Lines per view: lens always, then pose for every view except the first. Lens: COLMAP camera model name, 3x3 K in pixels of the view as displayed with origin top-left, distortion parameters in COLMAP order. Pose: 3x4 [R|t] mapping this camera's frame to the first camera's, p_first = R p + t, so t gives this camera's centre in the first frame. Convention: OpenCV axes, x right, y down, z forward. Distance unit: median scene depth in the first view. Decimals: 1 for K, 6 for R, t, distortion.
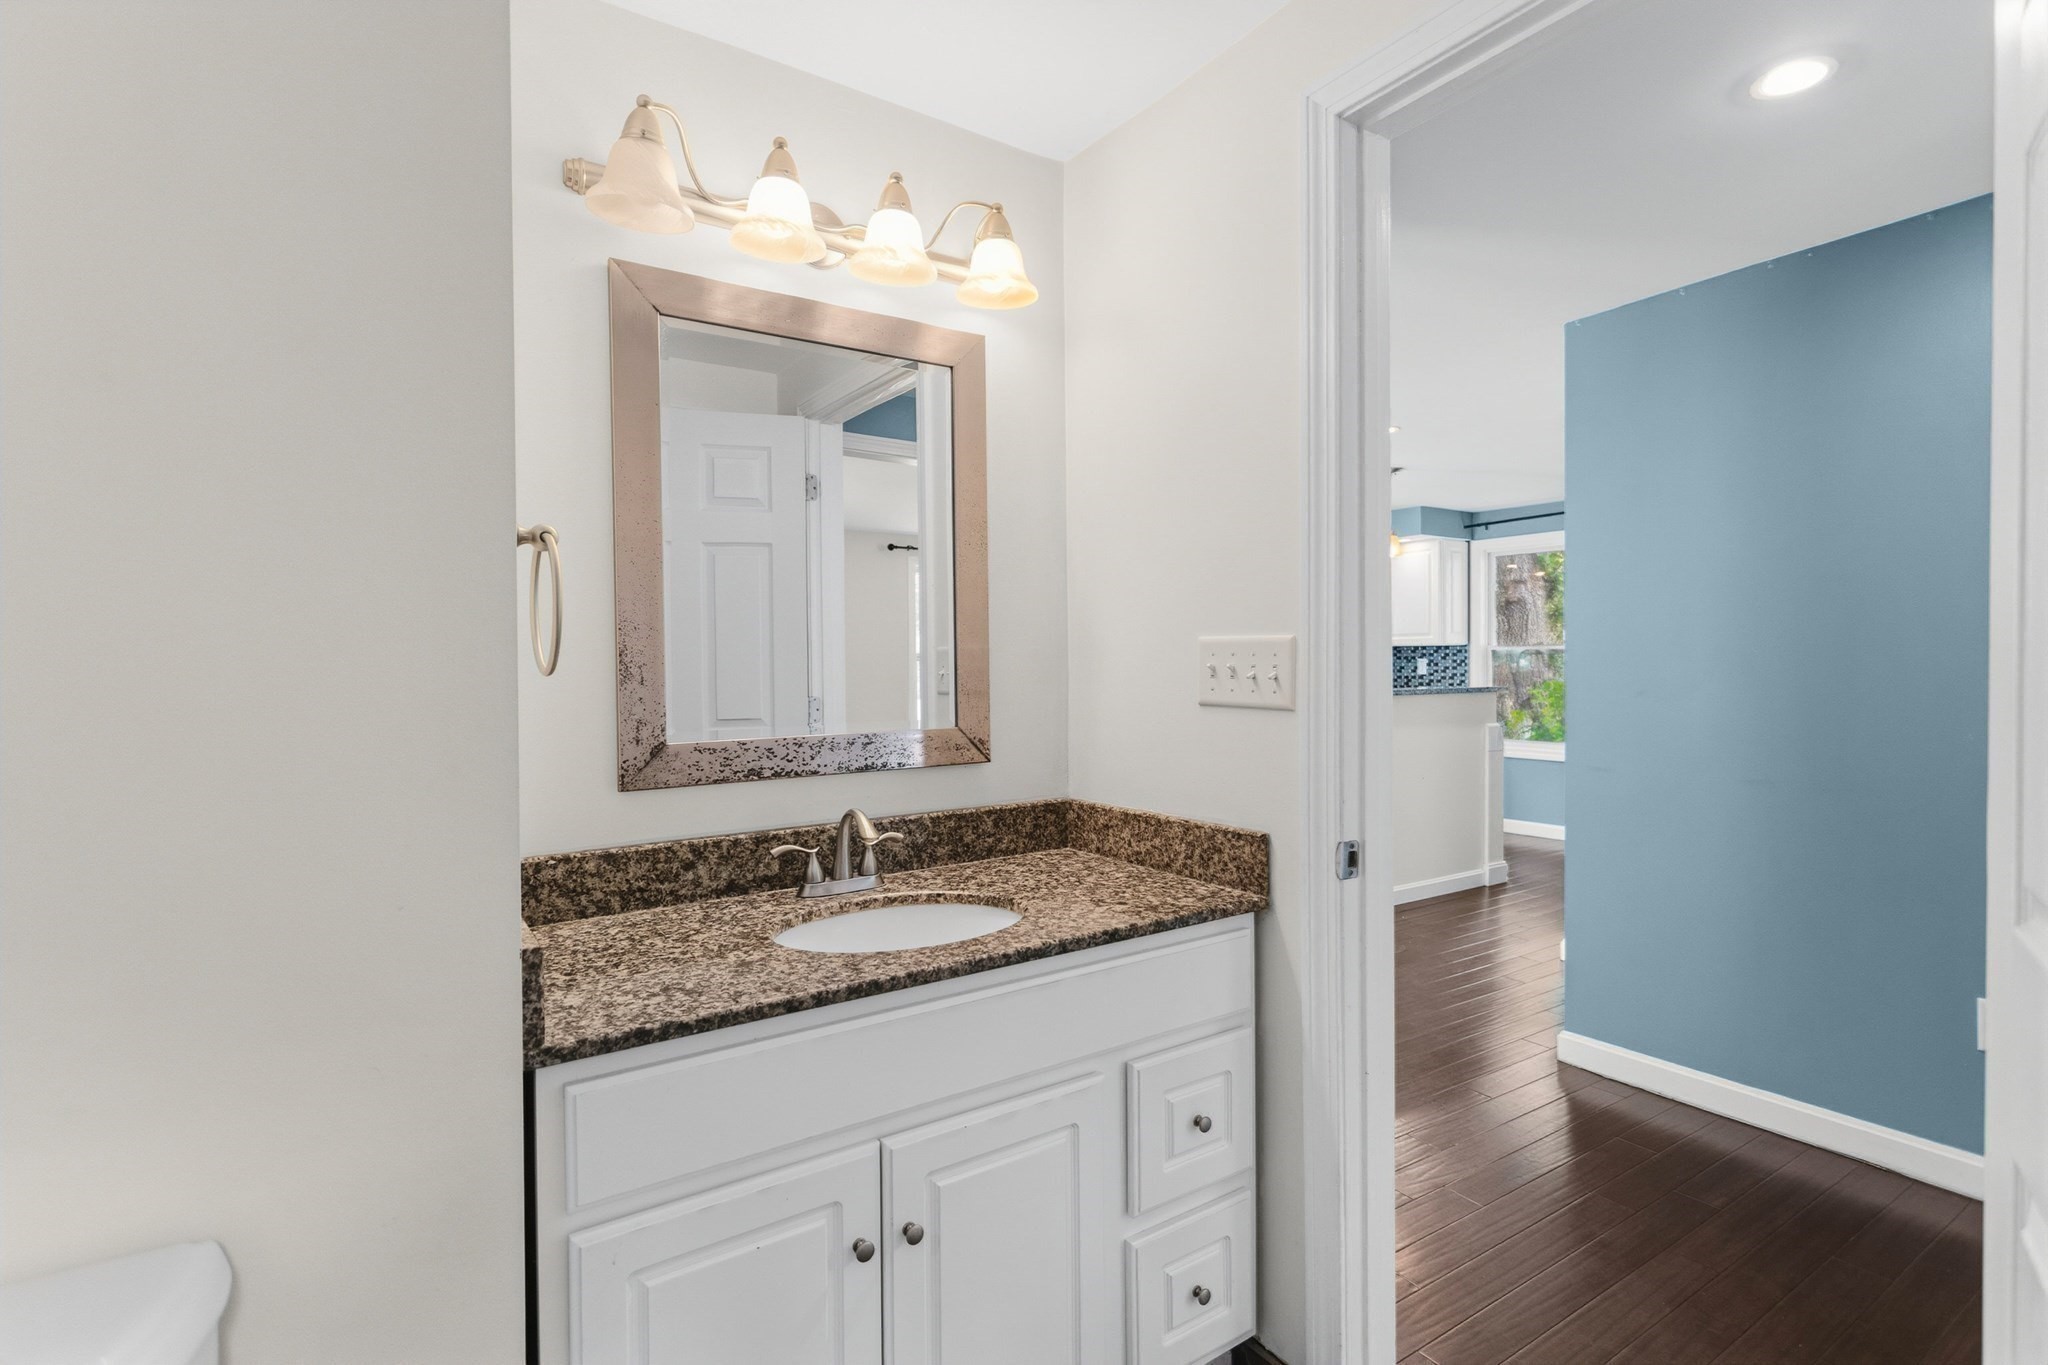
lens RADIAL K [[971.5, 0, 1026.0], [0, 971.5, 677.9], [0, 0, 1]] dist [0.000079, 0.001101]
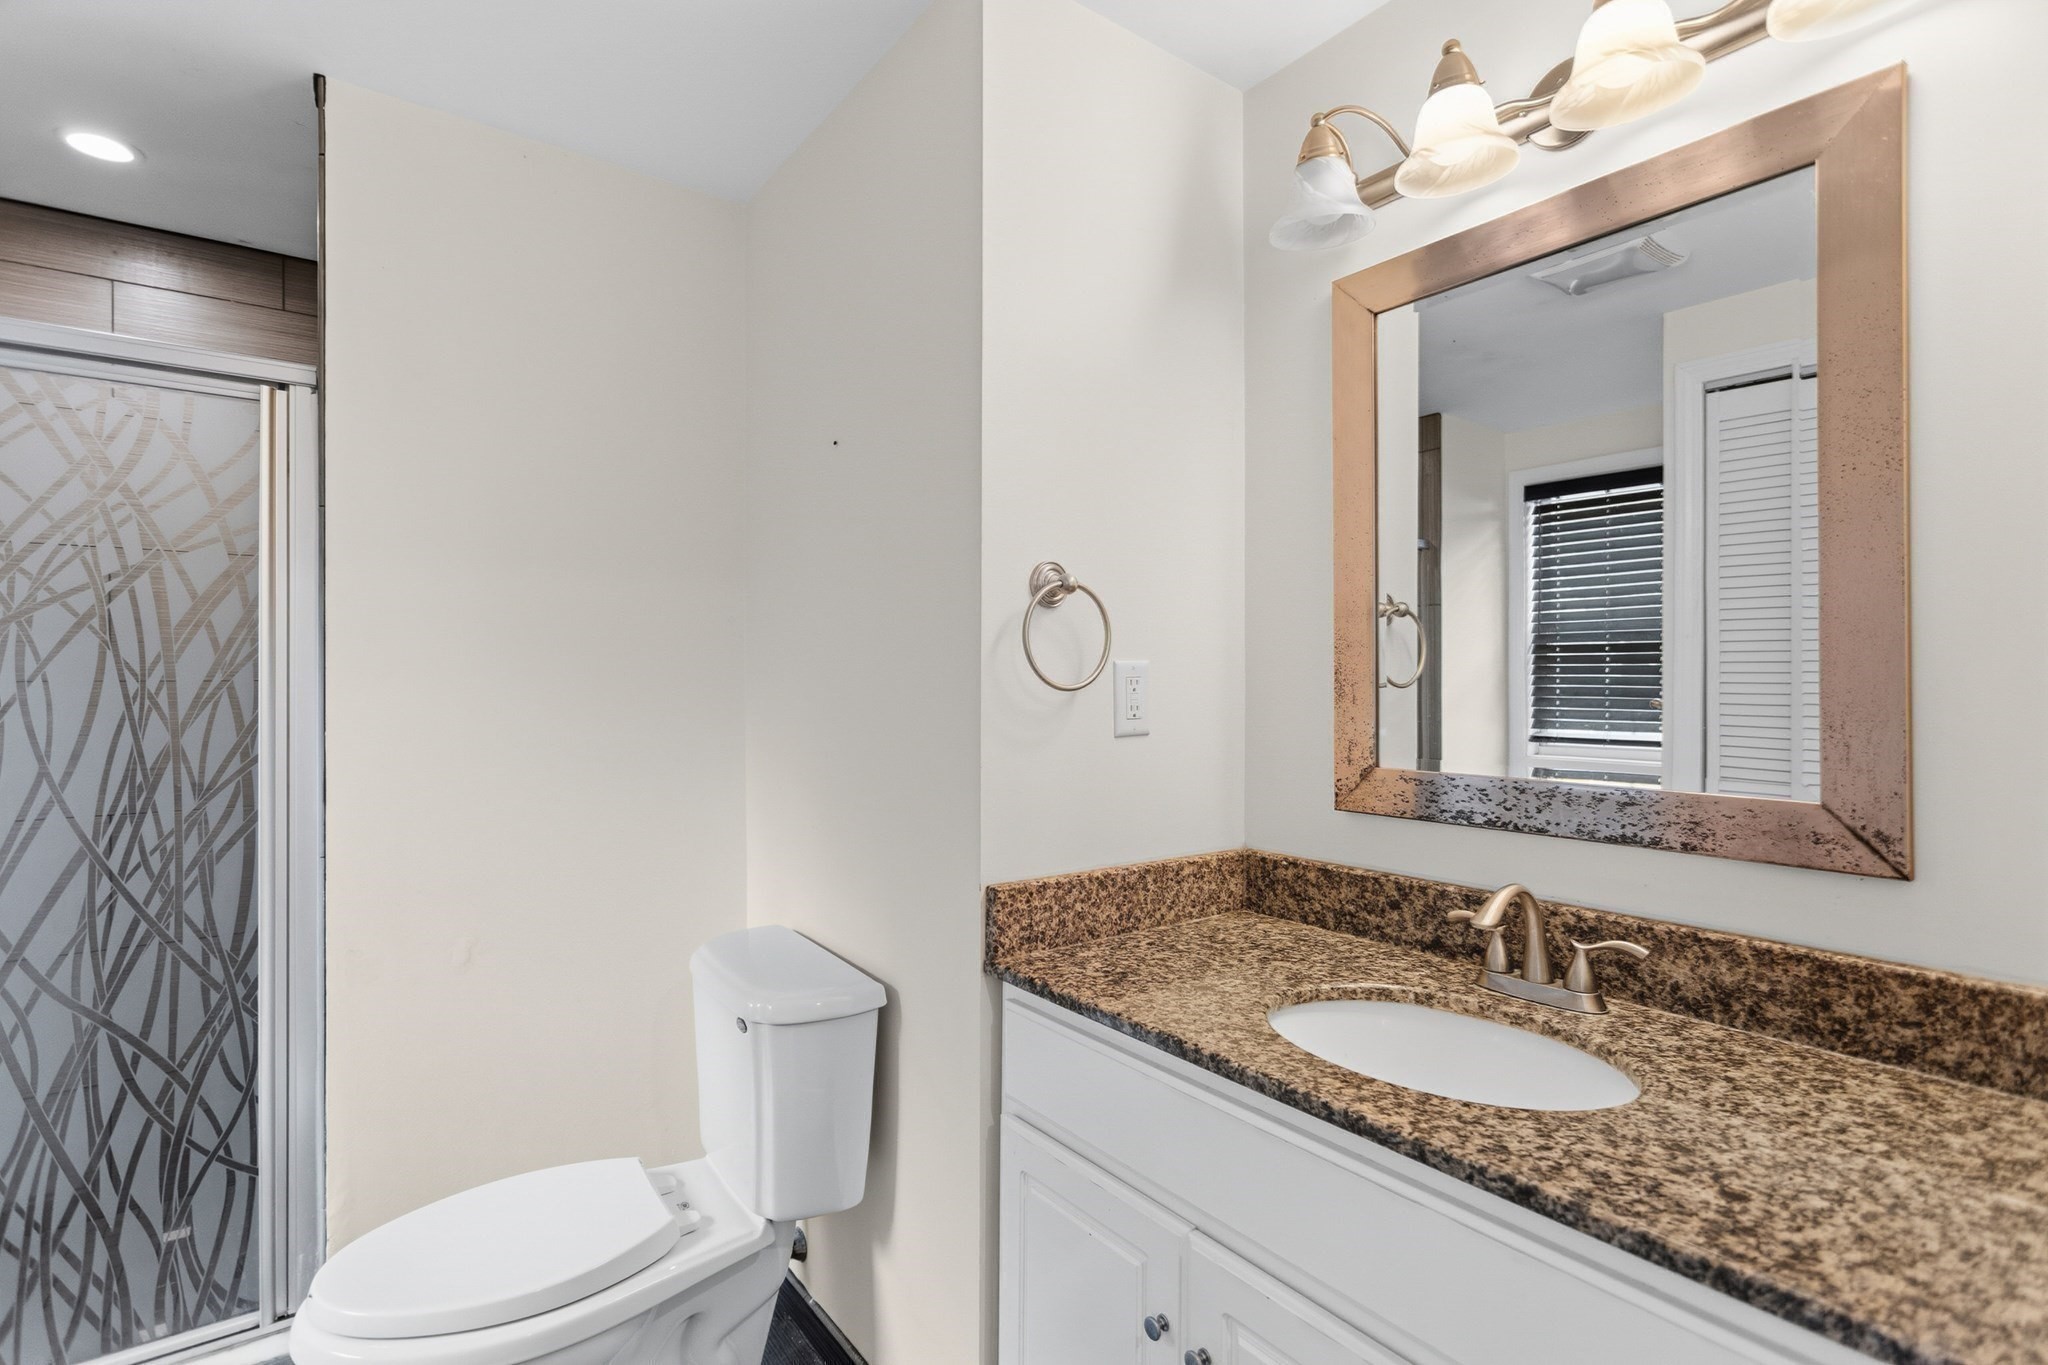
lens RADIAL K [[971.5, 0, 1025.0], [0, 971.5, 676.3], [0, 0, 1]] dist [0.000079, 0.001101]
pose [[0.045097, 0.007252, -0.998956, 0.543156], [-0.016247, 0.999847, 0.006525, -0.020733], [0.998850, 0.015936, 0.045208, 0.605982]]
